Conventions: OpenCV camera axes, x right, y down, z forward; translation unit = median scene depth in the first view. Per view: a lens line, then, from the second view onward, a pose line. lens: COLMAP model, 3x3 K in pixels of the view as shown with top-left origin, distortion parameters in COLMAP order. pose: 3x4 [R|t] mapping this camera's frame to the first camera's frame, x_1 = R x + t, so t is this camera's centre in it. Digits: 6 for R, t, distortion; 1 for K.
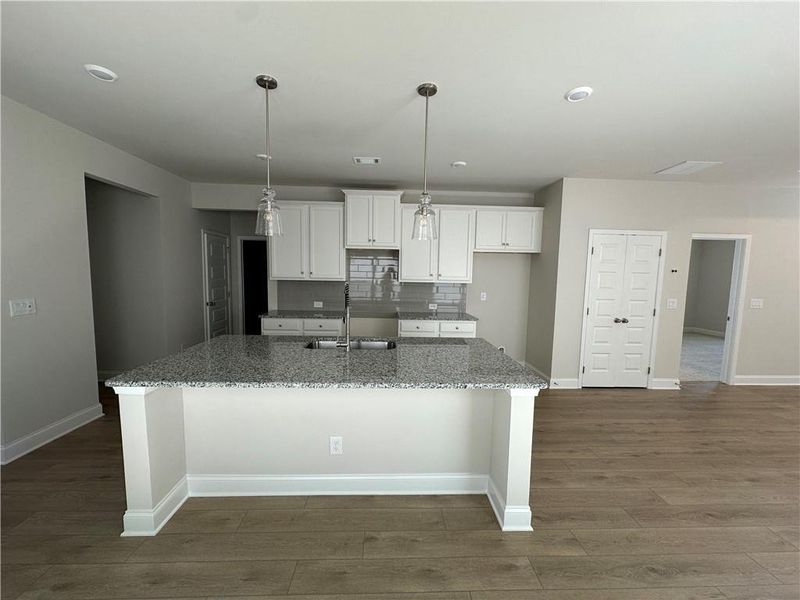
lens RADIAL K [[320.3, 0, 402.5], [0, 320.3, 302.5], [0, 0, 1]] dist [-0.011518, 0.000599]
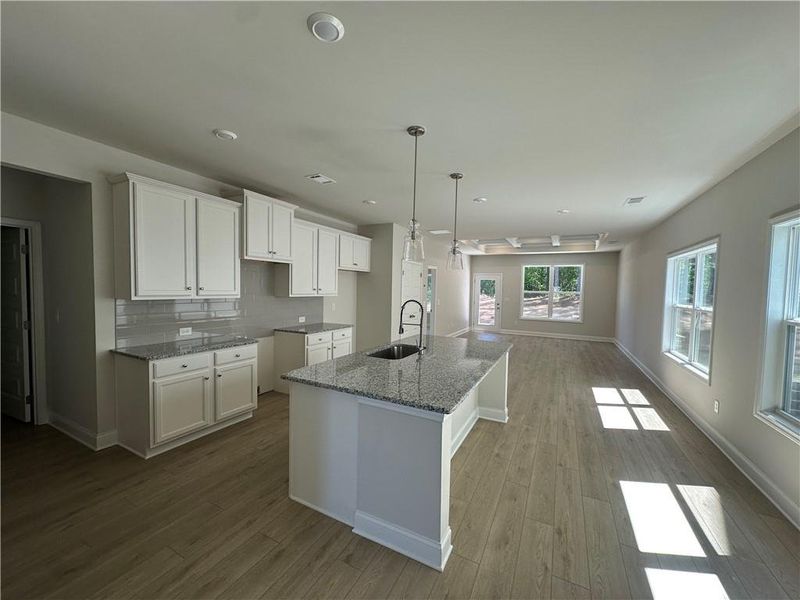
lens RADIAL K [[320.3, 0, 402.5], [0, 320.3, 302.5], [0, 0, 1]] dist [-0.011518, 0.000599]
pose [[0.479986, -0.049508, 0.875878, -0.869644], [0.064617, 0.997690, 0.020982, -0.057282], [-0.874893, 0.046525, 0.482076, 0.295770]]
